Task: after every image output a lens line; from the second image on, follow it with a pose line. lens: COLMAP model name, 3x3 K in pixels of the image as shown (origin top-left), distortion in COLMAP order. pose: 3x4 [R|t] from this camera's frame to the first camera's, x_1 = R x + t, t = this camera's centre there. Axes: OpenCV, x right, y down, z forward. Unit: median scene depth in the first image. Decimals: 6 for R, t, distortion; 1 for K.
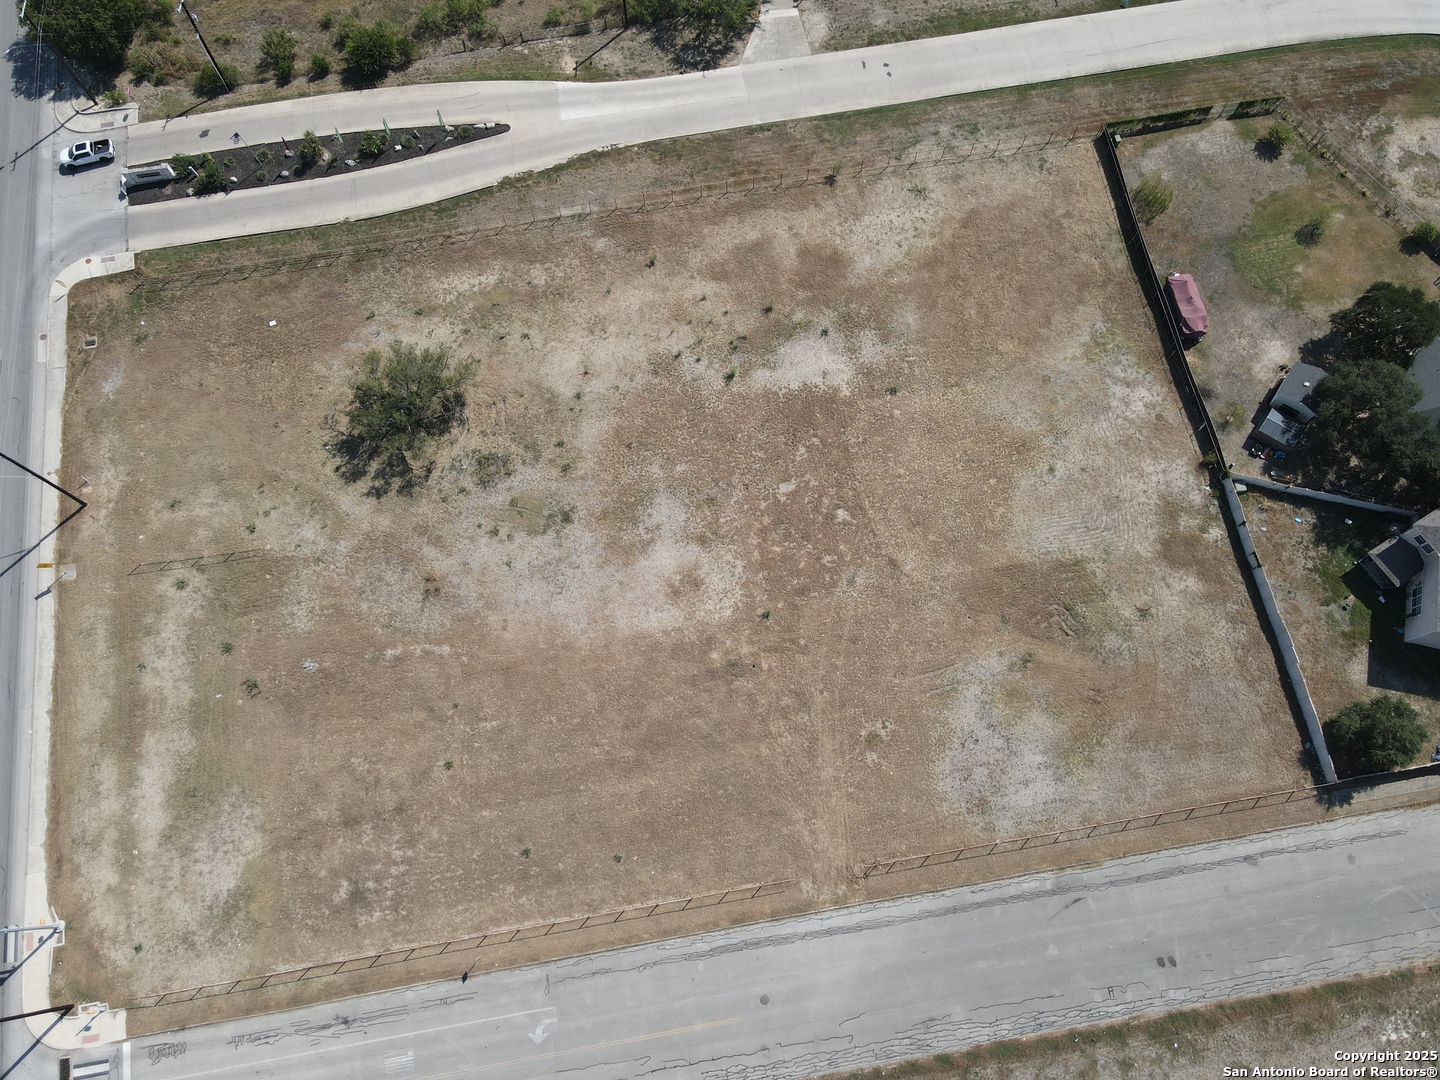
lens RADIAL K [[1055.6, 0, 720.0], [0, 1055.6, 540.0], [0, 0, 1]] dist [-0.003366, 0.032124]
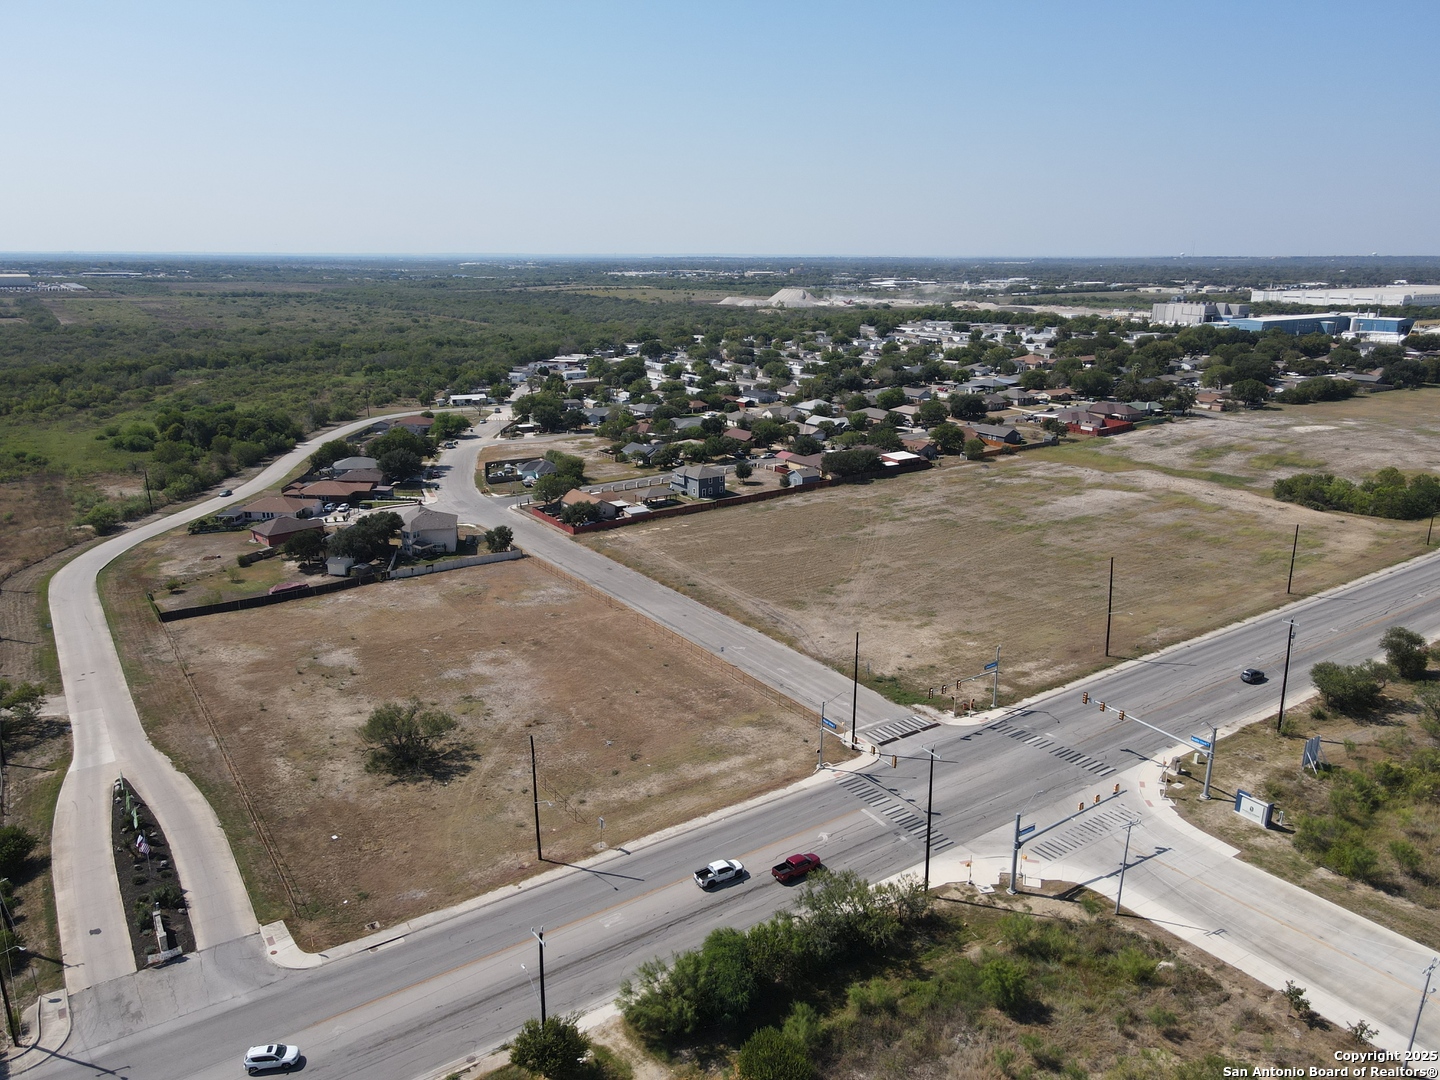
lens RADIAL K [[1055.6, 0, 720.0], [0, 1055.6, 540.0], [0, 0, 1]] dist [-0.003366, 0.032124]
pose [[-0.410617, -0.233614, 0.881373, -1.597773], [0.868185, 0.195236, 0.456222, -0.449470], [-0.278656, 0.952527, 0.122653, 0.480989]]
